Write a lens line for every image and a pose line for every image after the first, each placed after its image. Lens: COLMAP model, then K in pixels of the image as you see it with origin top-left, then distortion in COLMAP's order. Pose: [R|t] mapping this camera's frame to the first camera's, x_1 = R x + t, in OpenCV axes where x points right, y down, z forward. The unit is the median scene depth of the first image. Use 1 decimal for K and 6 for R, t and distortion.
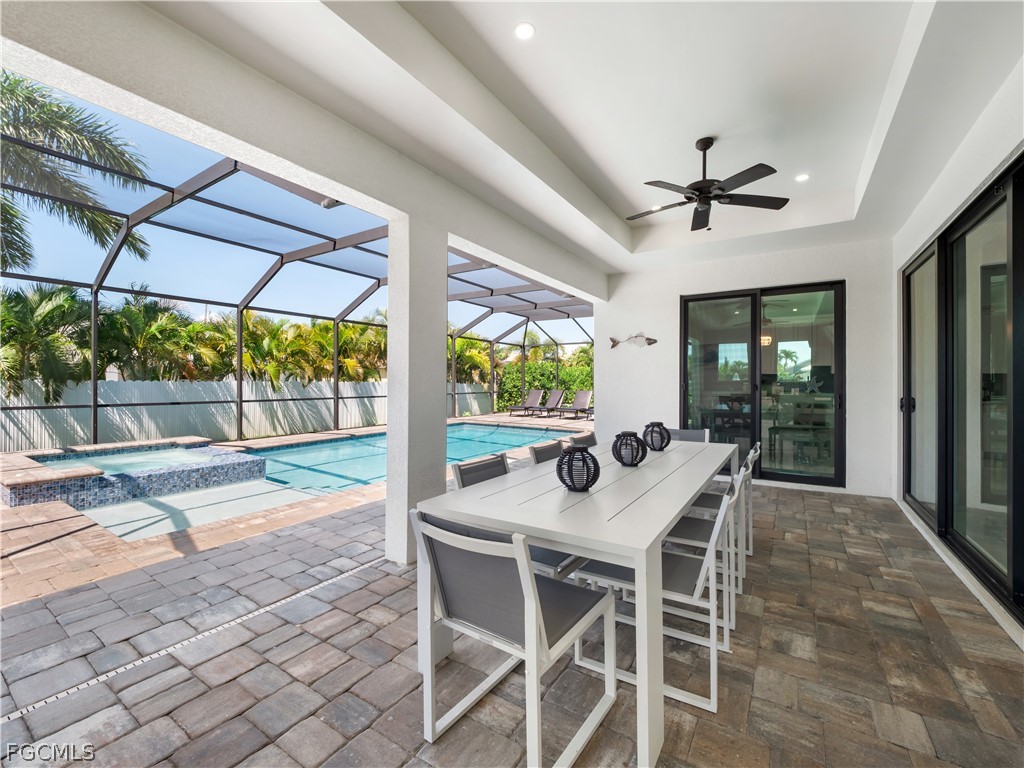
lens RADIAL K [[430.6, 0, 501.3], [0, 430.6, 381.9], [0, 0, 1]] dist [-0.003062, -0.000302]
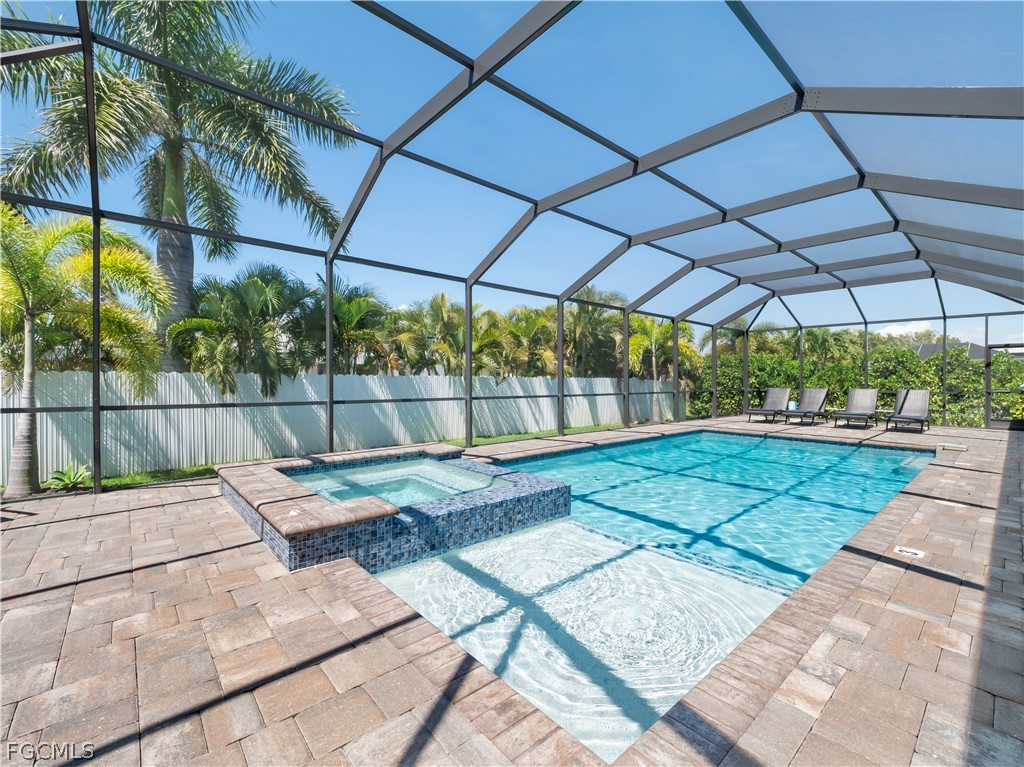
lens RADIAL K [[438.7, 0, 512.0], [0, 438.7, 383.5], [0, 0, 1]] dist [0.000207, -0.000447]
pose [[0.967567, 0.000713, -0.252612, -0.461569], [0.000274, 0.999992, 0.003873, 0.020446], [0.252613, -0.003817, 0.967560, 0.327898]]
